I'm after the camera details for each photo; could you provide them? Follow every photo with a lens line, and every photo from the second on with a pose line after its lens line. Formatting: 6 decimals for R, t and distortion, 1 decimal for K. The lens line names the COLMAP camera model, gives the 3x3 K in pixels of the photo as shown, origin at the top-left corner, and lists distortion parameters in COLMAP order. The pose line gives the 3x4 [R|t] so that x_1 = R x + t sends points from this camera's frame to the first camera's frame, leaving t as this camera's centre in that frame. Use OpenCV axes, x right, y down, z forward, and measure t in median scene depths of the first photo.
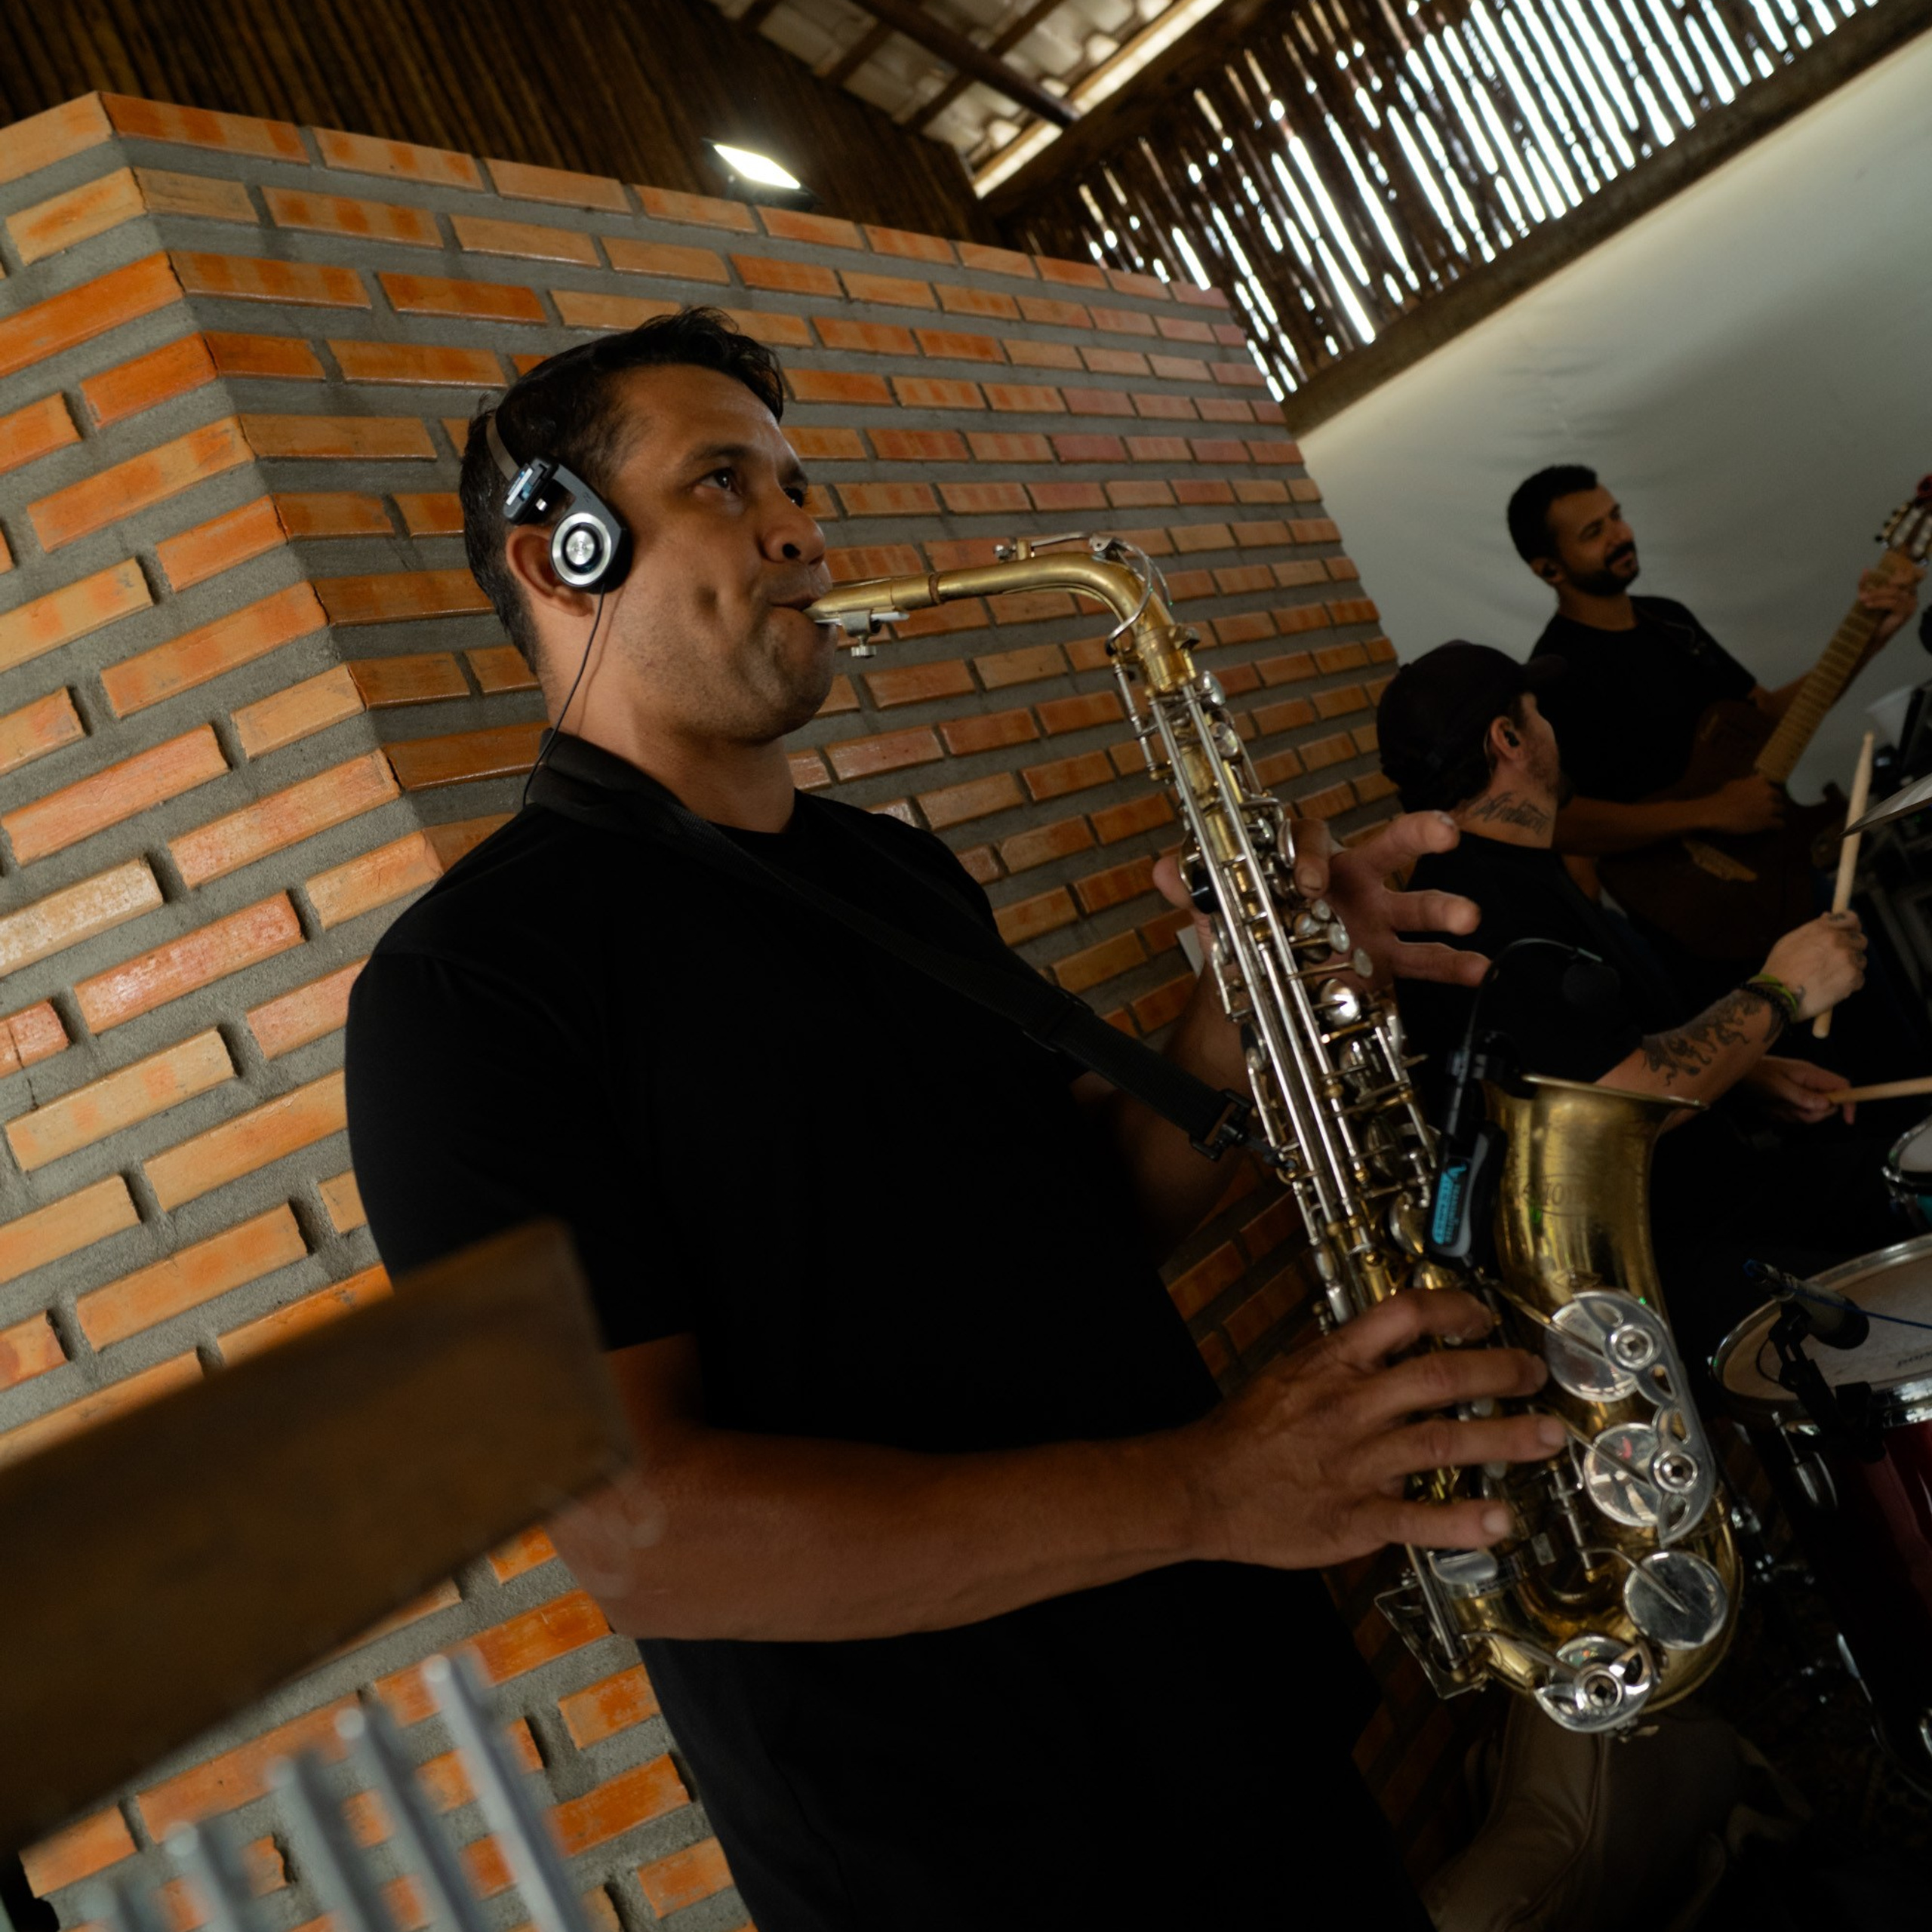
lens RADIAL K [[1749.4, 0, 975.6], [0, 1749.4, 977.9], [0, 0, 1]] dist [-0.063305, 0.048840]
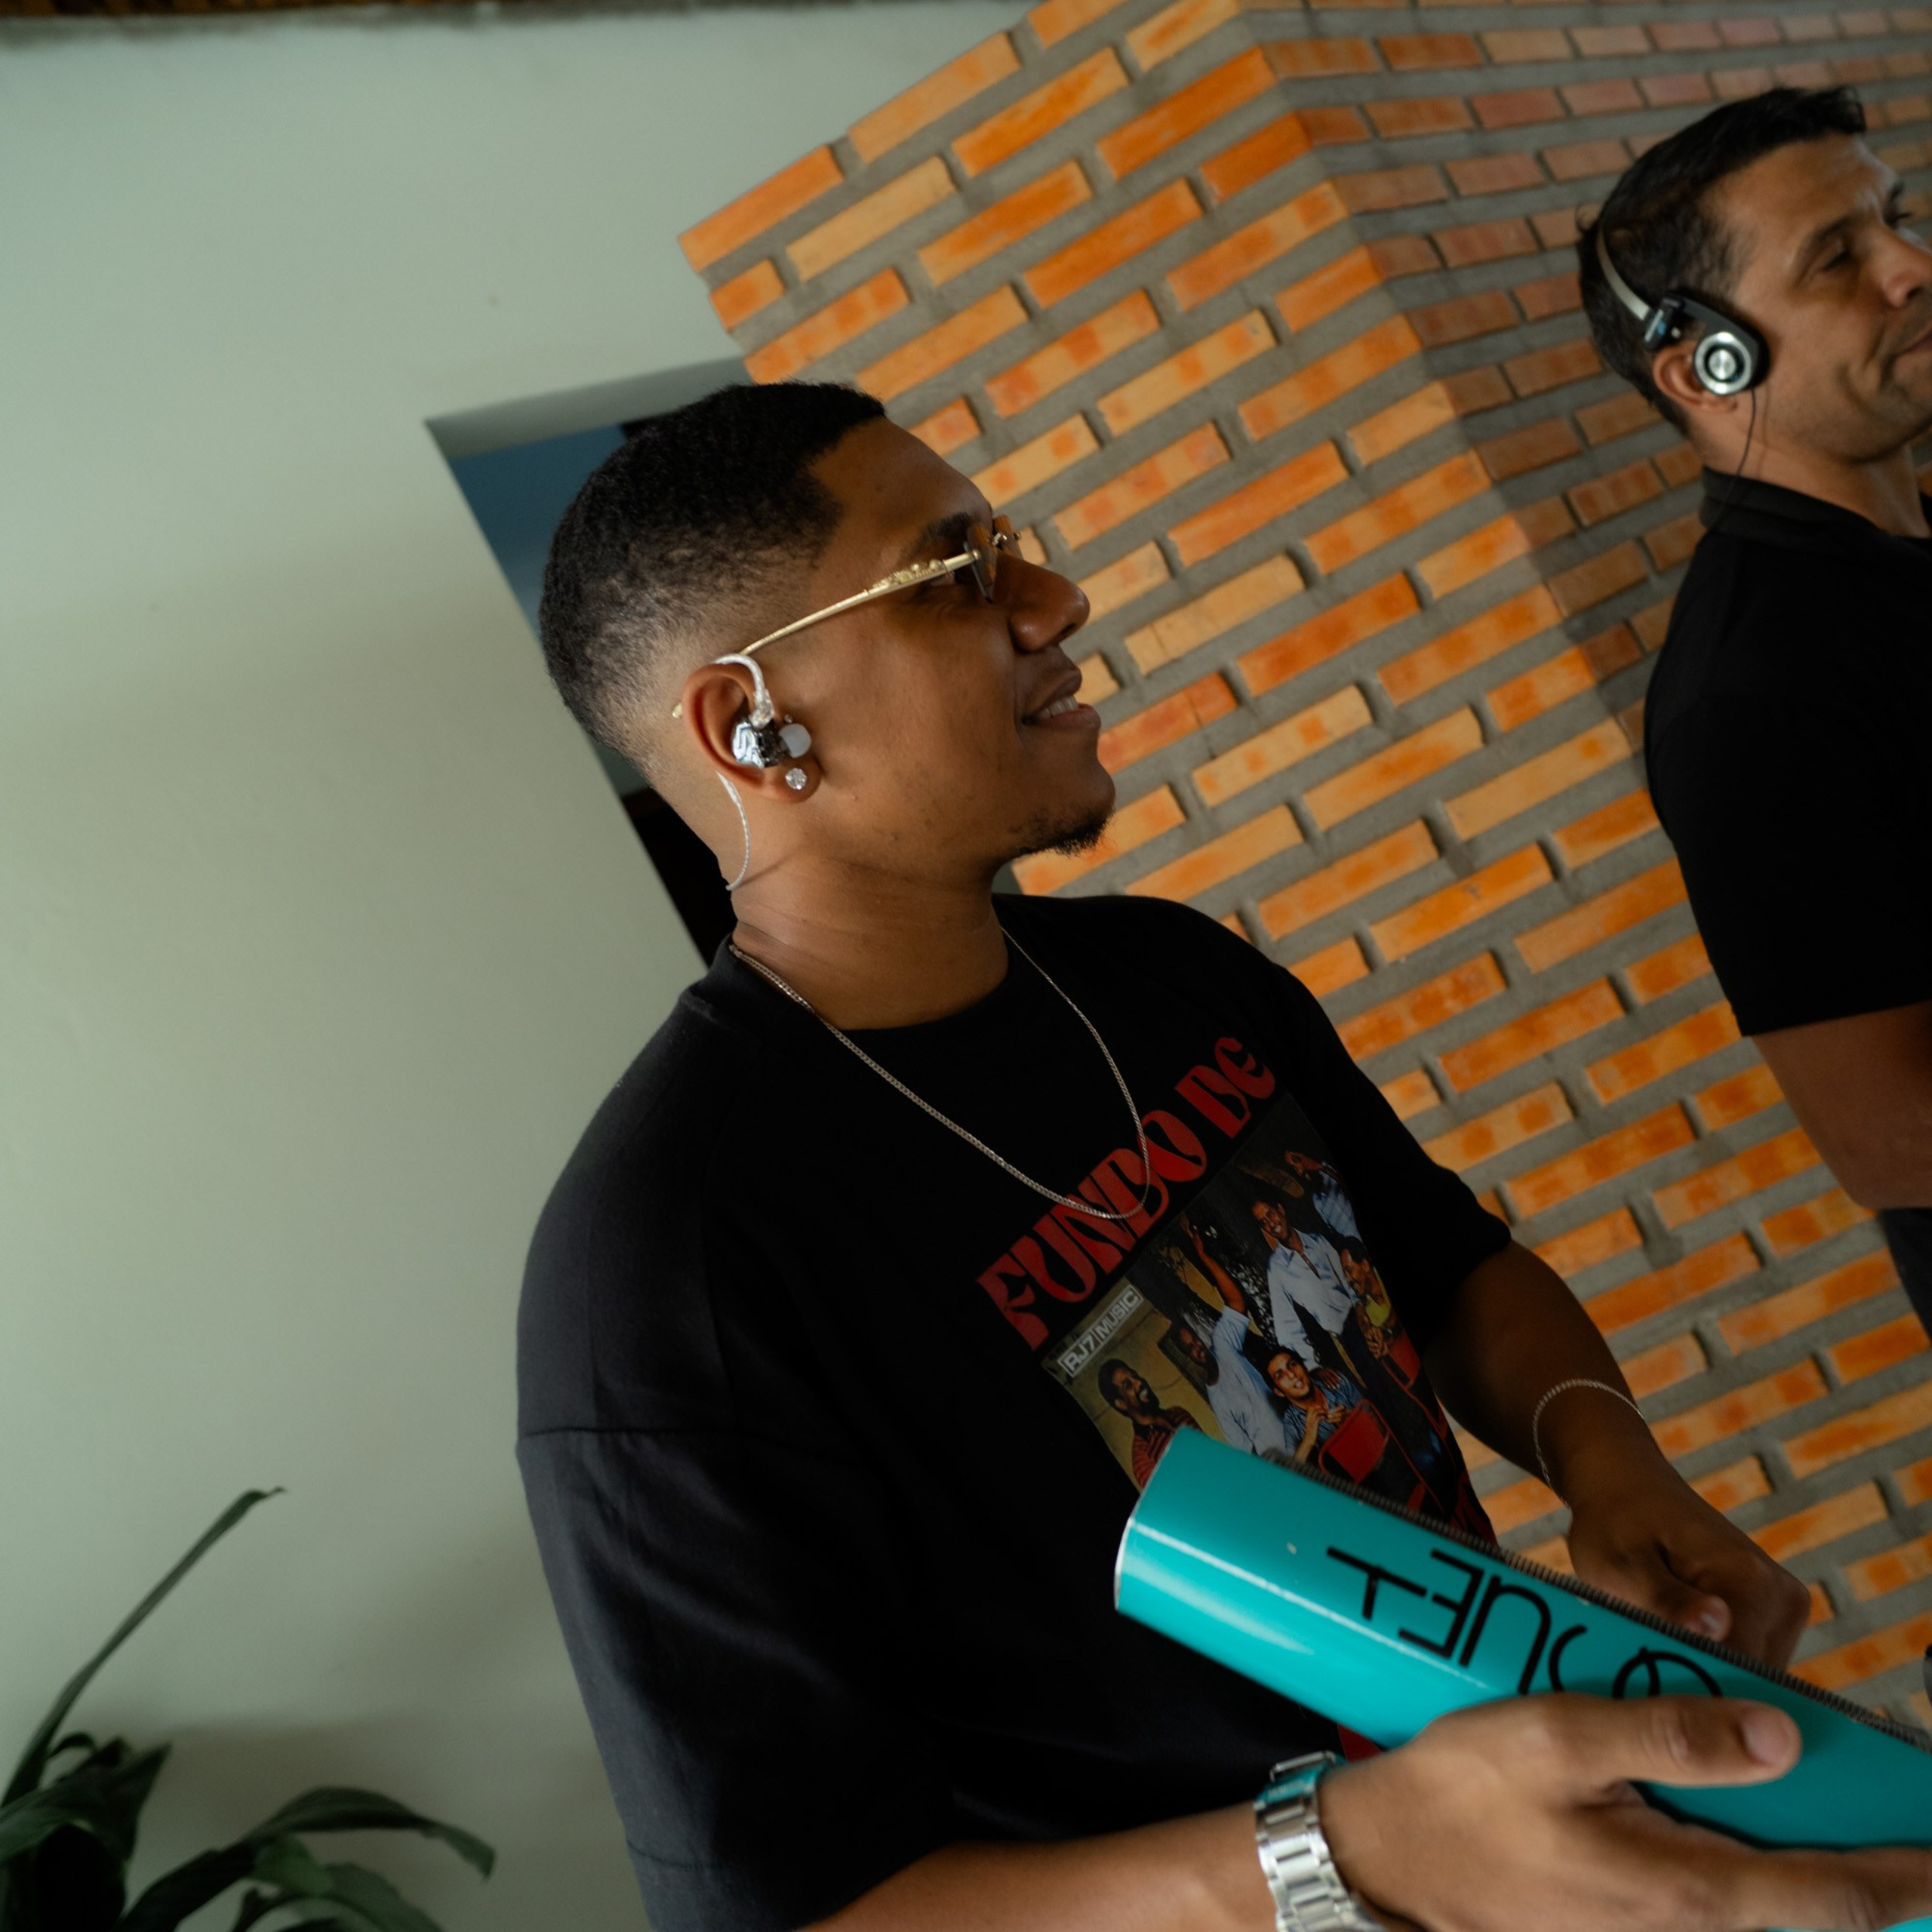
lens RADIAL K [[1749.4, 0, 975.6], [0, 1749.4, 977.9], [0, 0, 1]] dist [-0.063305, 0.048840]
pose [[0.977660, -0.038171, -0.206696, -0.448367], [0.068545, 0.987512, 0.141849, 0.040141], [0.198700, -0.152848, 0.968068, -0.318465]]
